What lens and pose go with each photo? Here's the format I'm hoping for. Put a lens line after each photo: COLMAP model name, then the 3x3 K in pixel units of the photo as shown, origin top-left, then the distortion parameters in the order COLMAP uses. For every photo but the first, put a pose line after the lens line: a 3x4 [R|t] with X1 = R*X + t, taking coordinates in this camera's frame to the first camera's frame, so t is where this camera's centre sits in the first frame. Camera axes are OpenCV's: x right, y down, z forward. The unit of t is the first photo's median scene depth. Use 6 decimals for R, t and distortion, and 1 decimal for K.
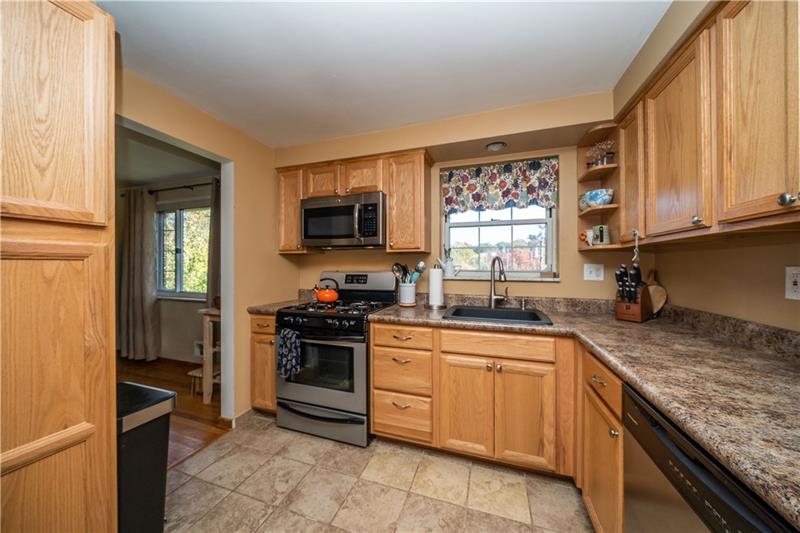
lens RADIAL K [[277.7, 0, 401.3], [0, 277.7, 265.6], [0, 0, 1]] dist [-0.001158, -0.000650]
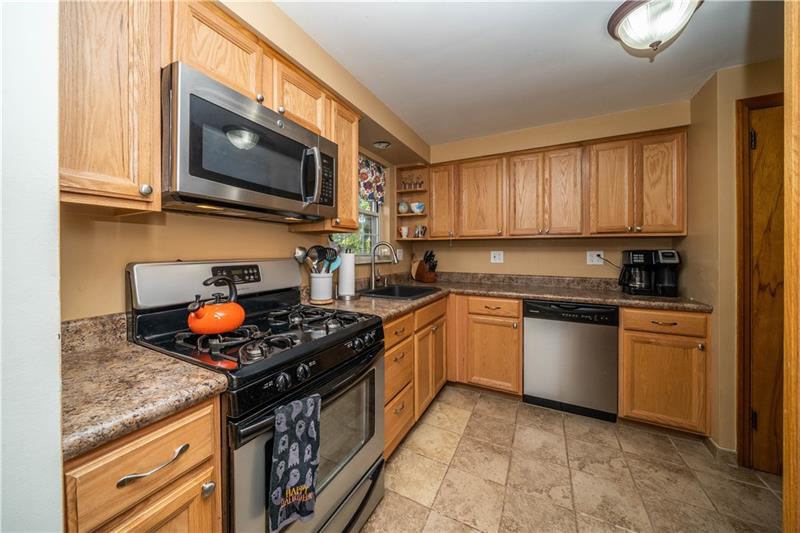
lens RADIAL K [[277.7, 0, 399.0], [0, 277.7, 251.3], [0, 0, 1]] dist [-0.001158, -0.000650]
pose [[0.154591, 0.001603, 0.987977, -0.698643], [-0.005193, 0.999986, -0.000810, 0.004801], [-0.987965, -0.005006, 0.154597, 0.692100]]
